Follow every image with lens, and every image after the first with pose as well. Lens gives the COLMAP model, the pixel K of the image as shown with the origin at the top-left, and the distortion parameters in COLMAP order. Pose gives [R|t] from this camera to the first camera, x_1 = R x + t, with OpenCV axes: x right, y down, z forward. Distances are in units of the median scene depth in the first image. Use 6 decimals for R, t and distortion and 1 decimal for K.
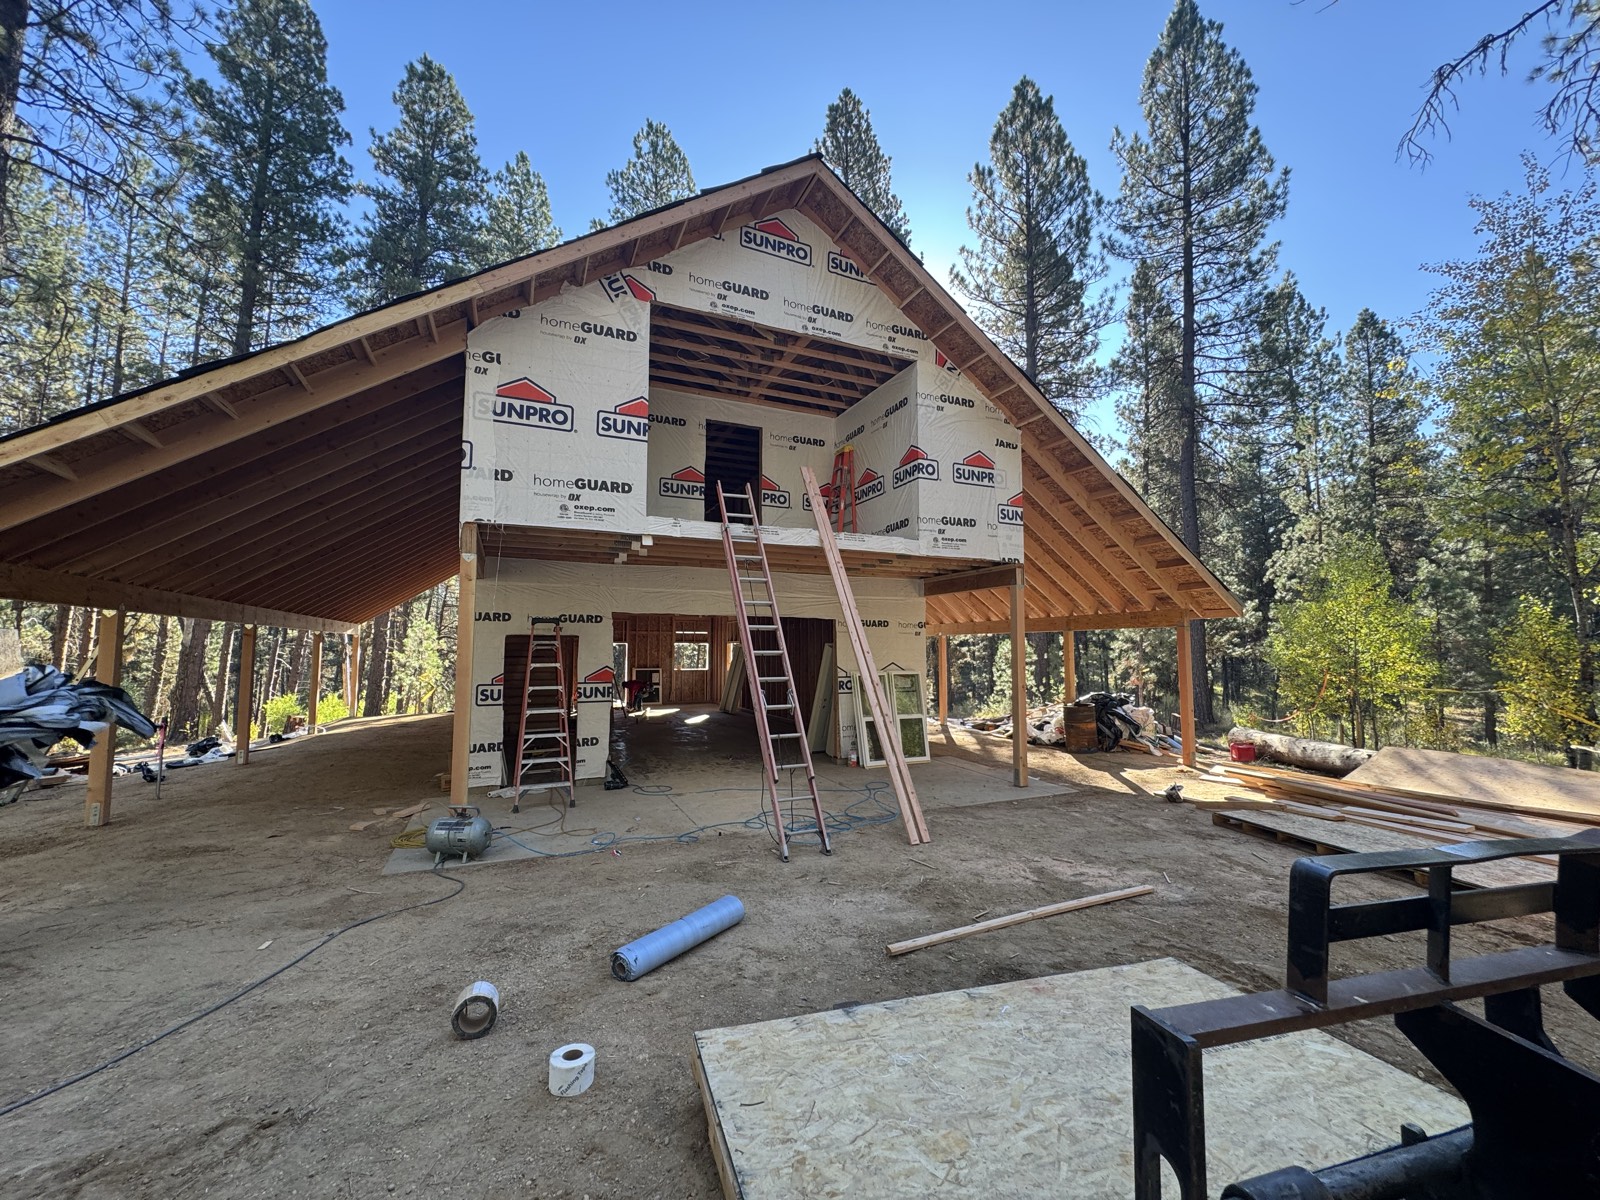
lens RADIAL K [[637.3, 0, 807.4], [0, 637.3, 604.6], [0, 0, 1]] dist [-0.001765, 0.000497]
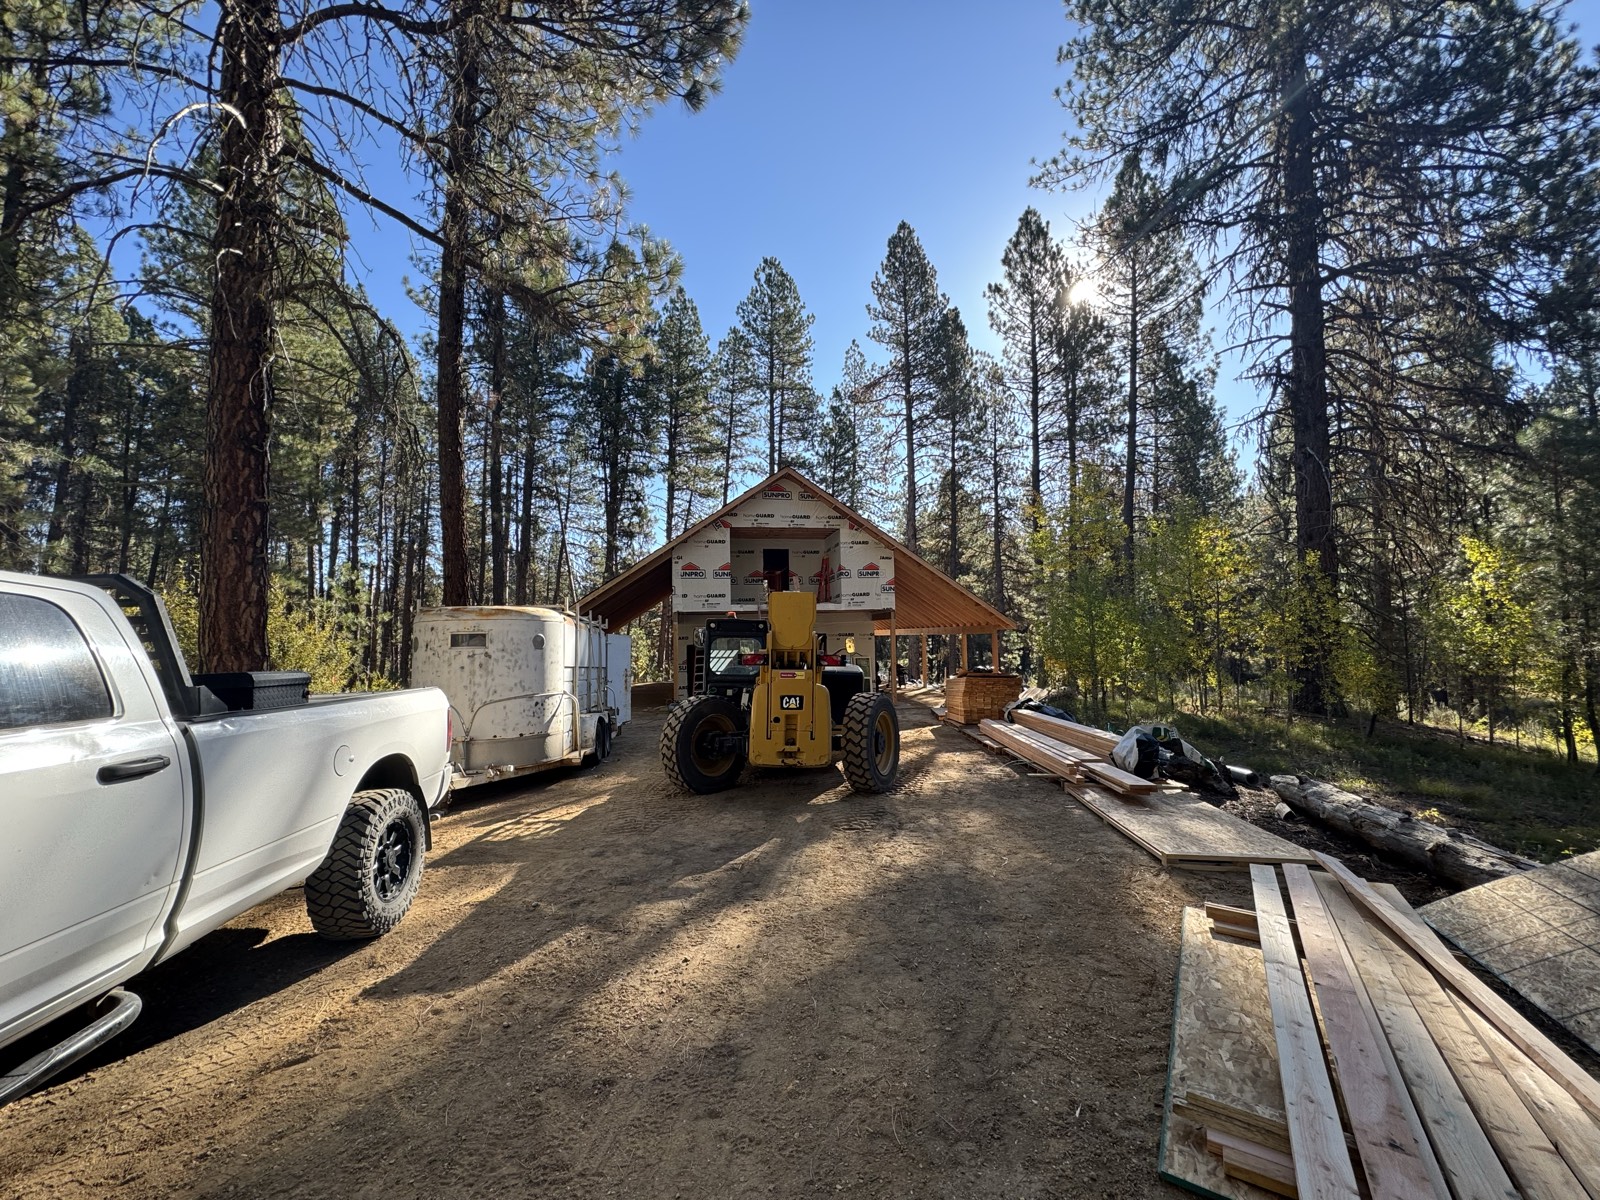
lens RADIAL K [[637.3, 0, 807.4], [0, 637.3, 604.6], [0, 0, 1]] dist [-0.001765, 0.000497]
pose [[0.969532, -0.033756, -0.242627, 0.614353], [0.038358, 0.999162, 0.014267, -0.132996], [0.241942, -0.023139, 0.970015, -1.343660]]
